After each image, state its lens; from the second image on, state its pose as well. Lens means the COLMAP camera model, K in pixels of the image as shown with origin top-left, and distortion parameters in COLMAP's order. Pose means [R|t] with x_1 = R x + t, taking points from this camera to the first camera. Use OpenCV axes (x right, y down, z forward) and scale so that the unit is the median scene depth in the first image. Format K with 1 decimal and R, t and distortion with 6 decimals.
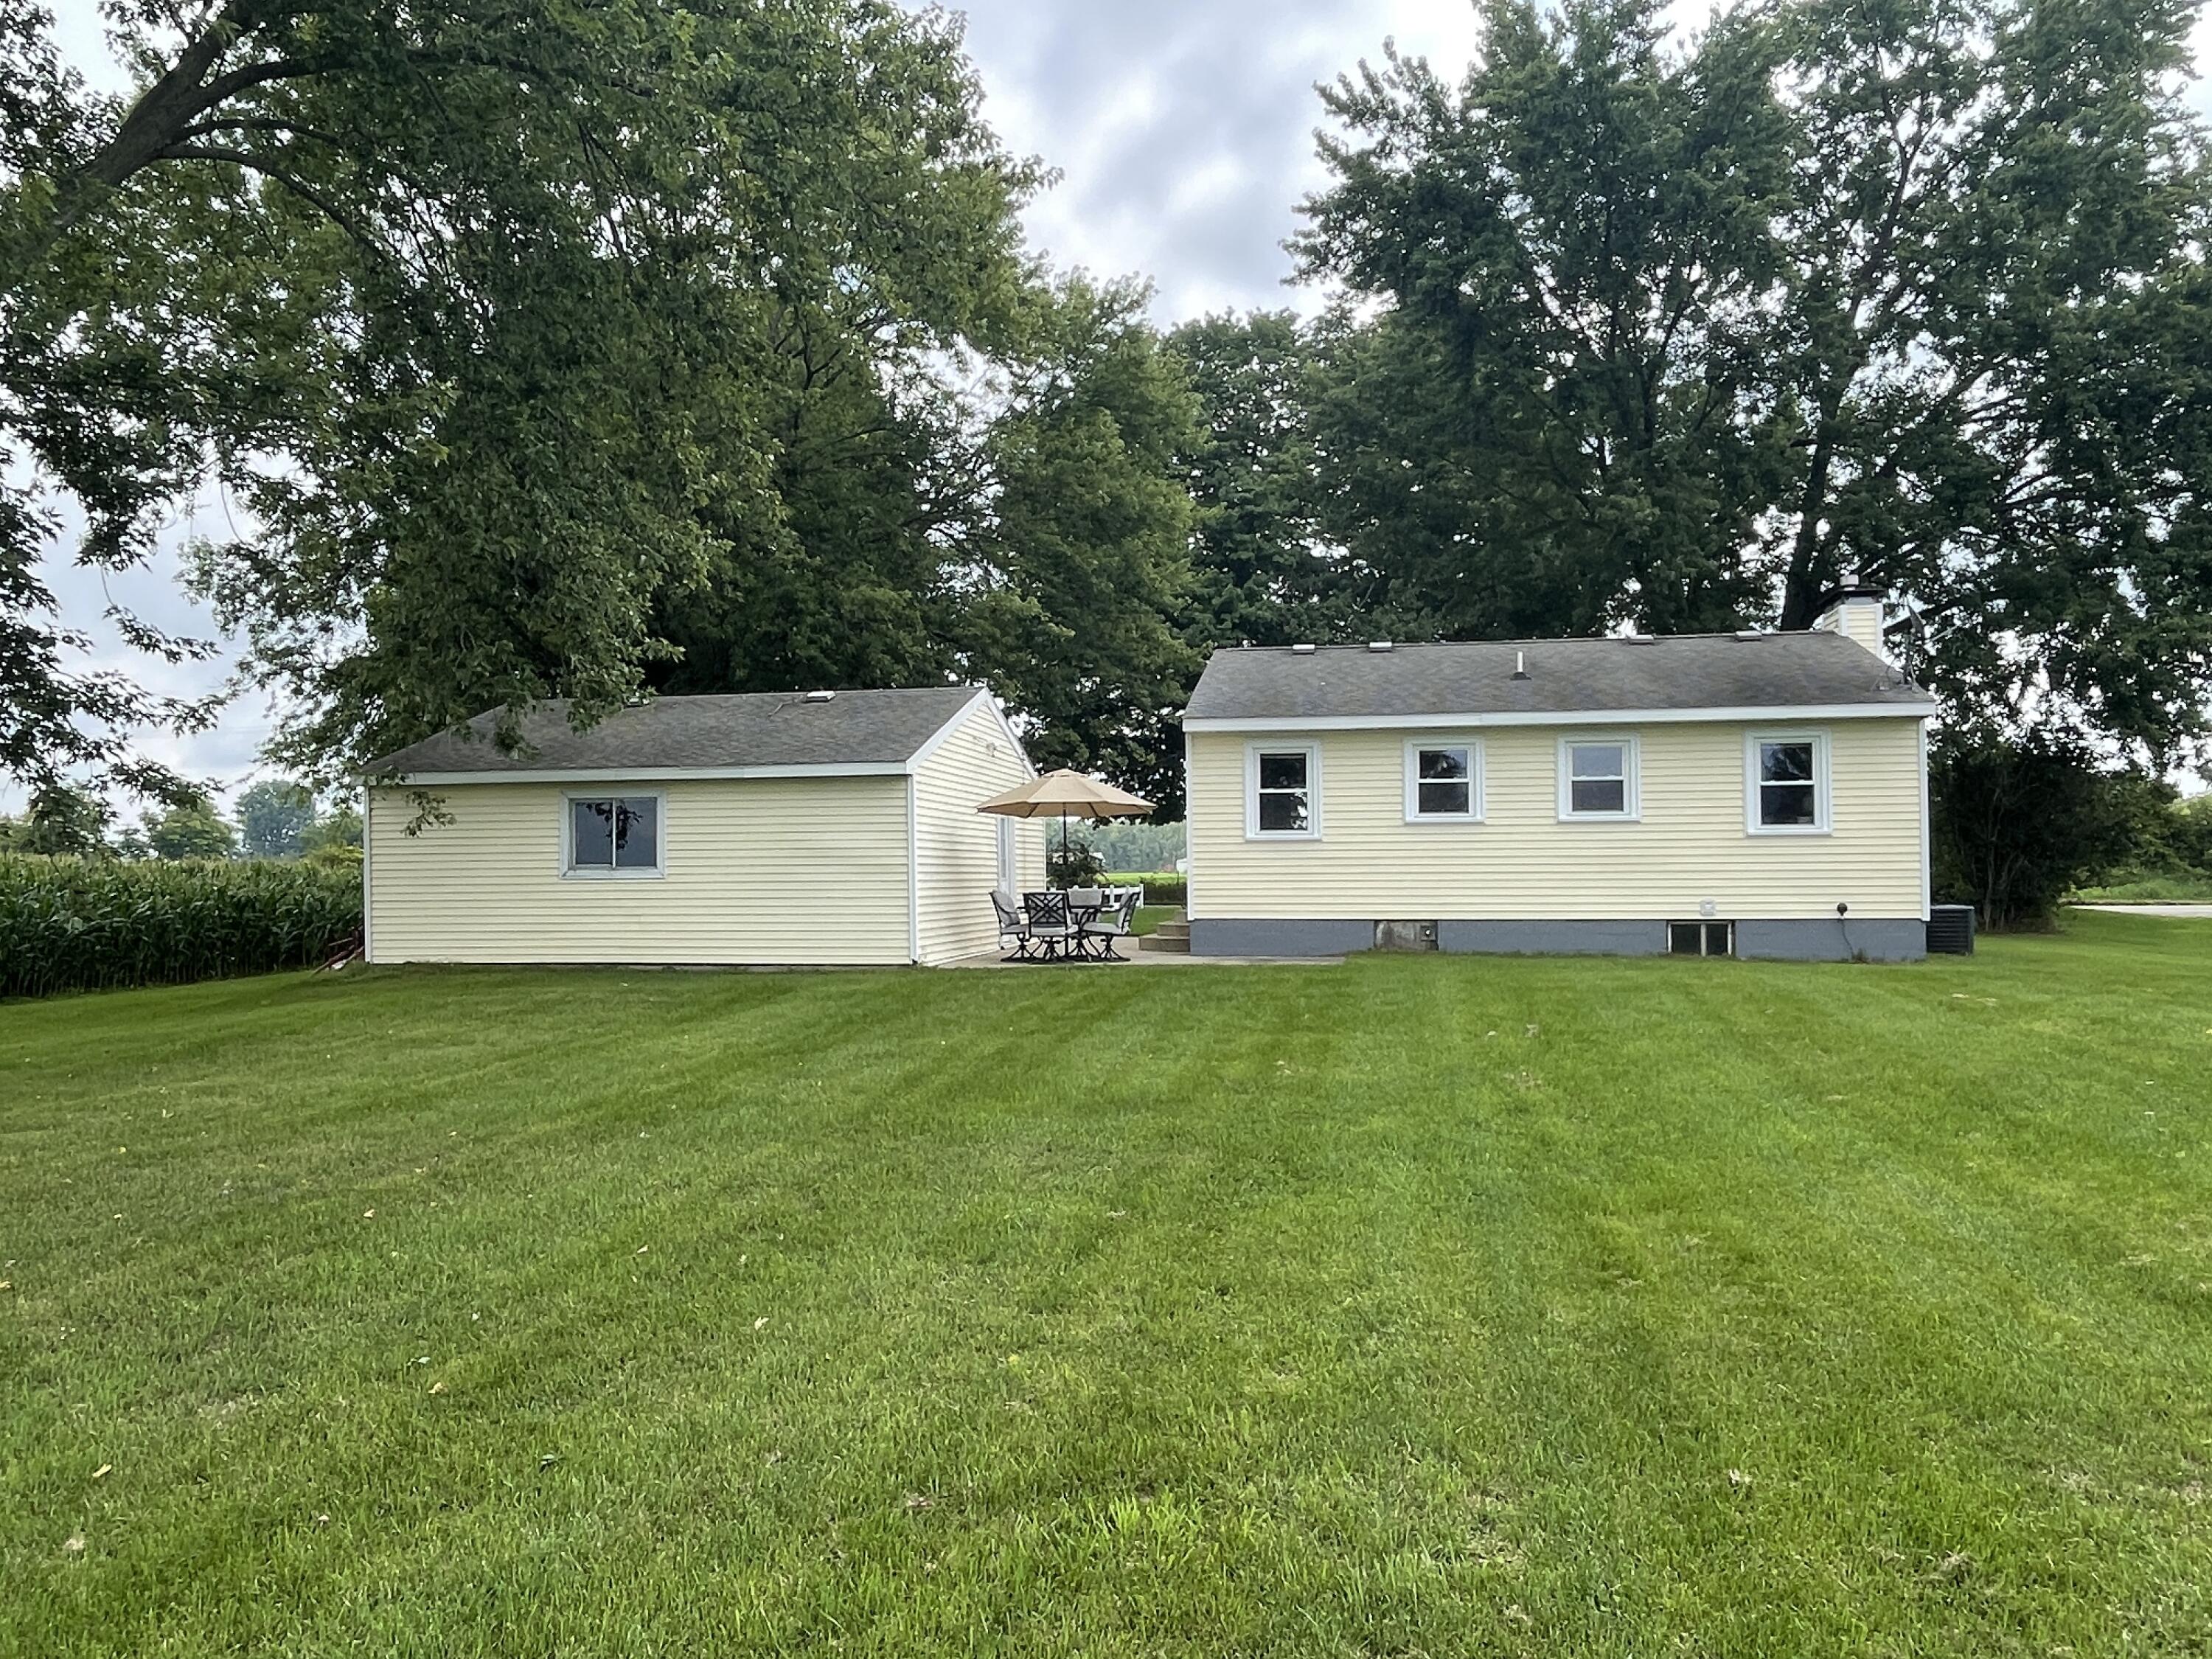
lens RADIAL K [[1608.3, 0, 1106.0], [0, 1608.3, 829.5], [0, 0, 1]] dist [0.140936, -0.000048]
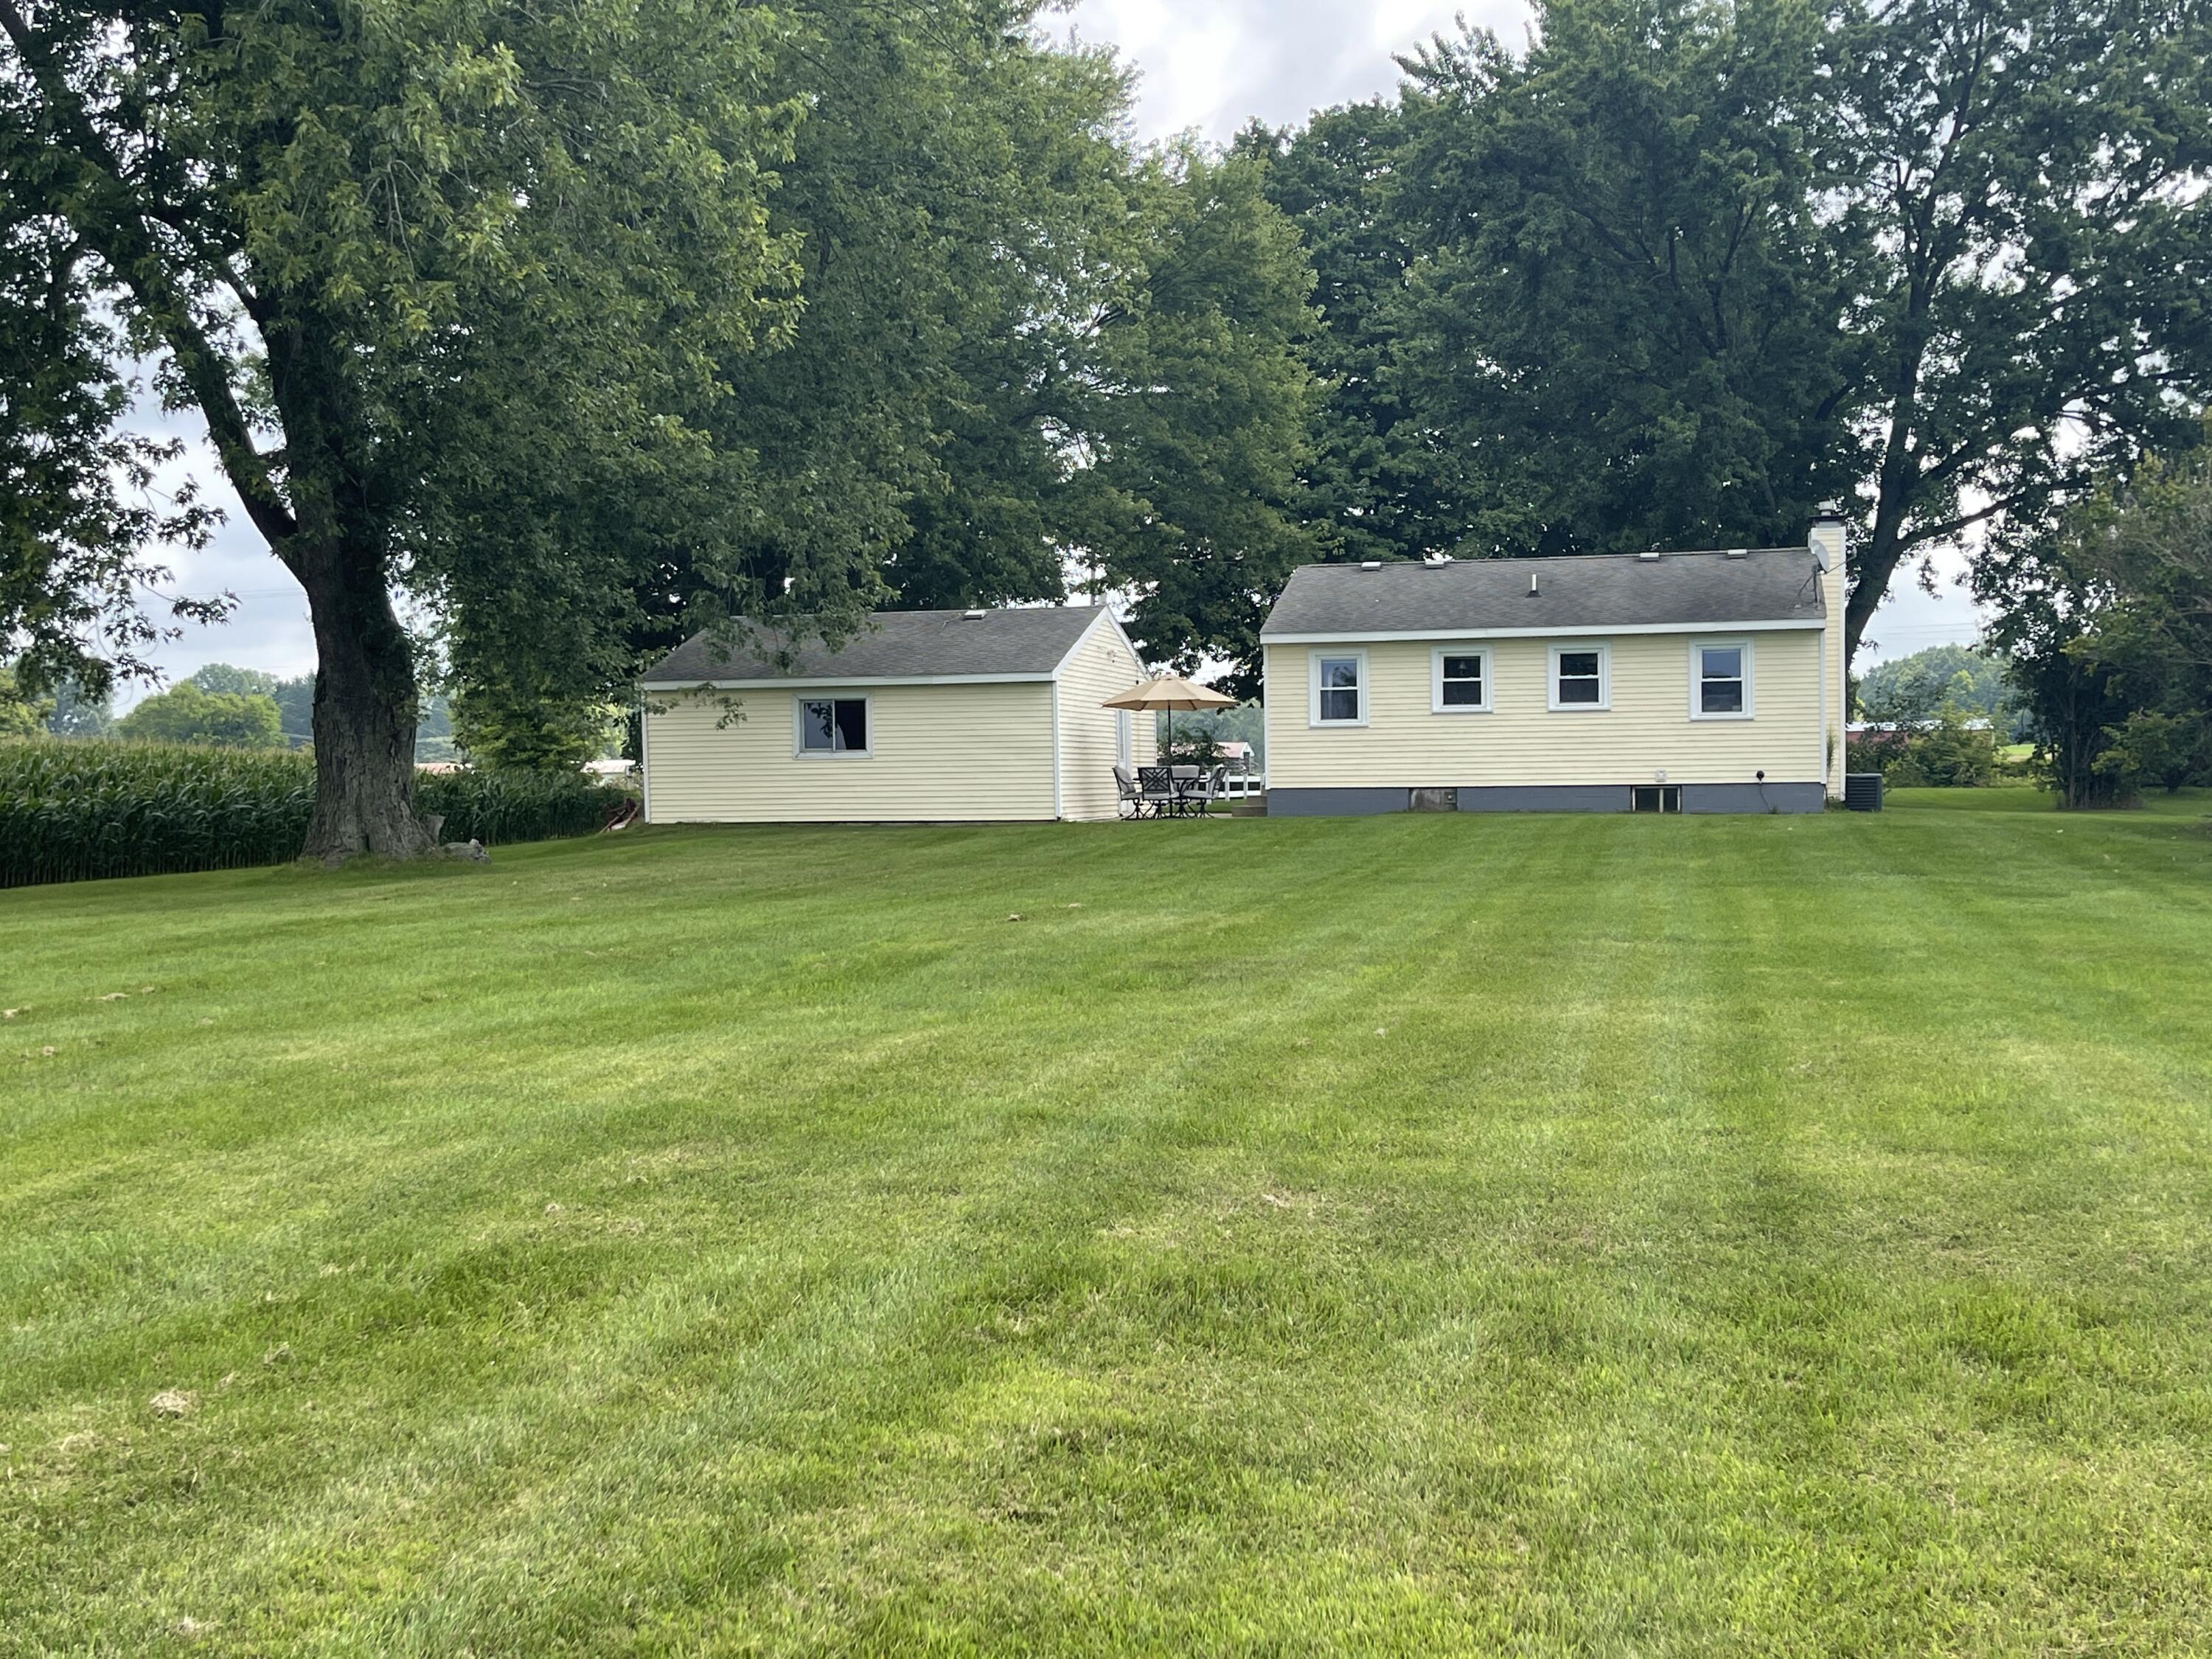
lens RADIAL K [[2512.3, 0, 1106.0], [0, 2512.3, 829.5], [0, 0, 1]] dist [0.184201, -0.005661]
pose [[0.998021, -0.003748, -0.062763, 0.050237], [0.006777, 0.998819, 0.048109, -0.009385], [0.062508, -0.048439, 0.996868, -1.026796]]
